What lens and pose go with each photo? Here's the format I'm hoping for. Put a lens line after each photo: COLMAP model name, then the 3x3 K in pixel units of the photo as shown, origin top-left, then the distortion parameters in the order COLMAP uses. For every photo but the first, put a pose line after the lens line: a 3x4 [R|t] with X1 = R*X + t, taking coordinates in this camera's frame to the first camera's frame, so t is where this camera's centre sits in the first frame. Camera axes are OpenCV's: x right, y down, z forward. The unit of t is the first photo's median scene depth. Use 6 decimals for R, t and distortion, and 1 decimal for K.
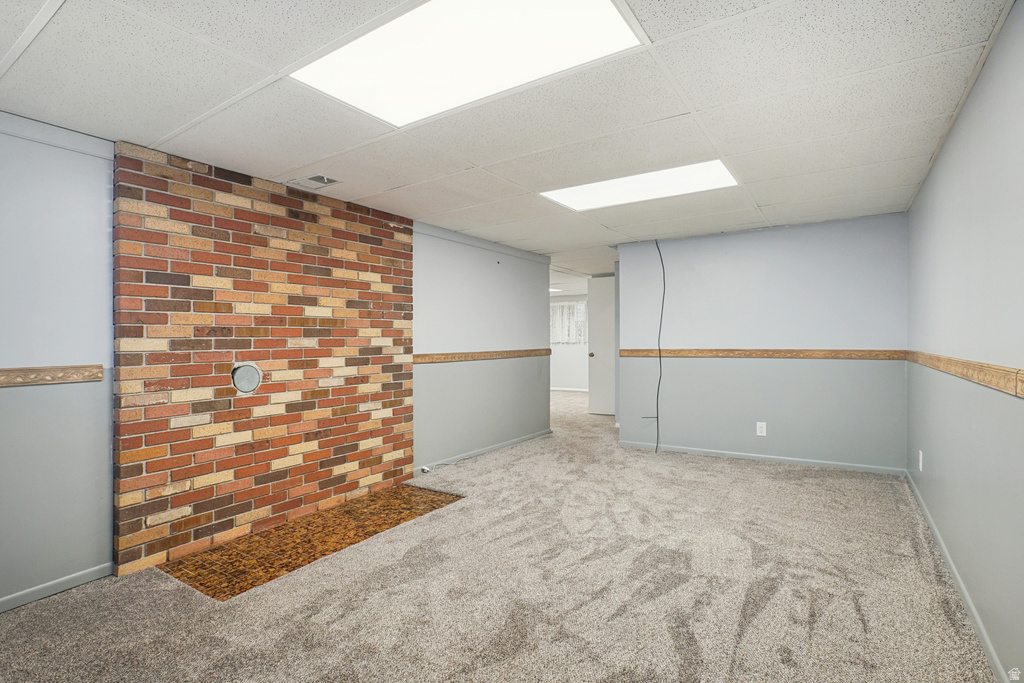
lens RADIAL K [[489.2, 0, 514.2], [0, 489.2, 342.3], [0, 0, 1]] dist [0.017306, 0.002143]
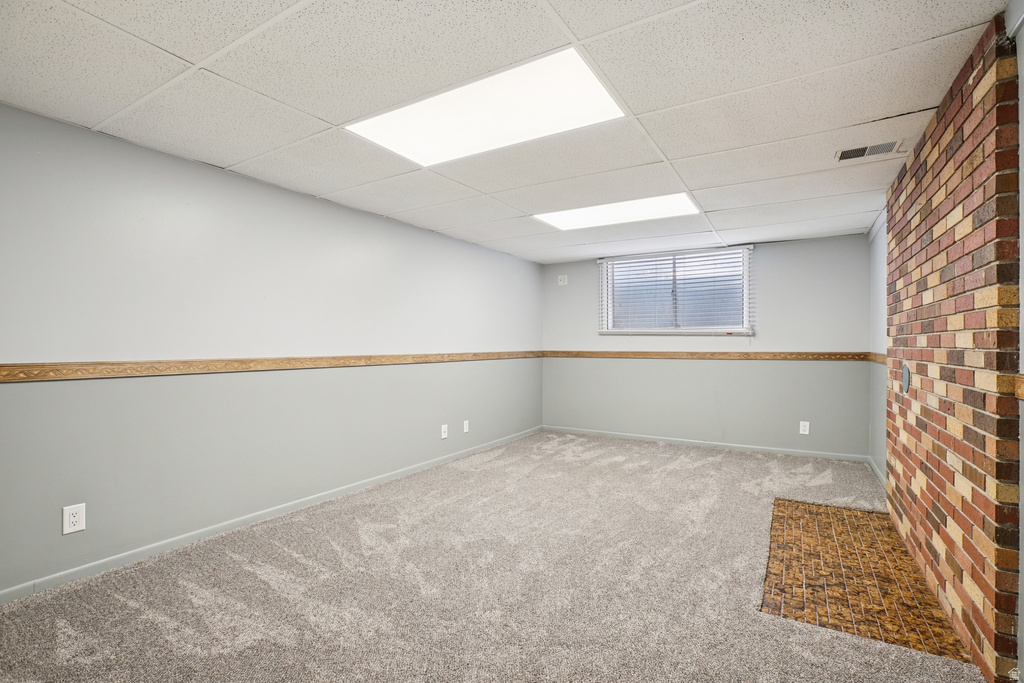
lens RADIAL K [[470.6, 0, 514.0], [0, 470.6, 341.4], [0, 0, 1]] dist [-0.035023, 0.010548]
pose [[-0.998514, 0.006192, -0.054150, 0.240706], [0.006131, 0.999980, 0.001294, -0.004205], [0.054157, 0.000960, -0.998532, 1.679333]]
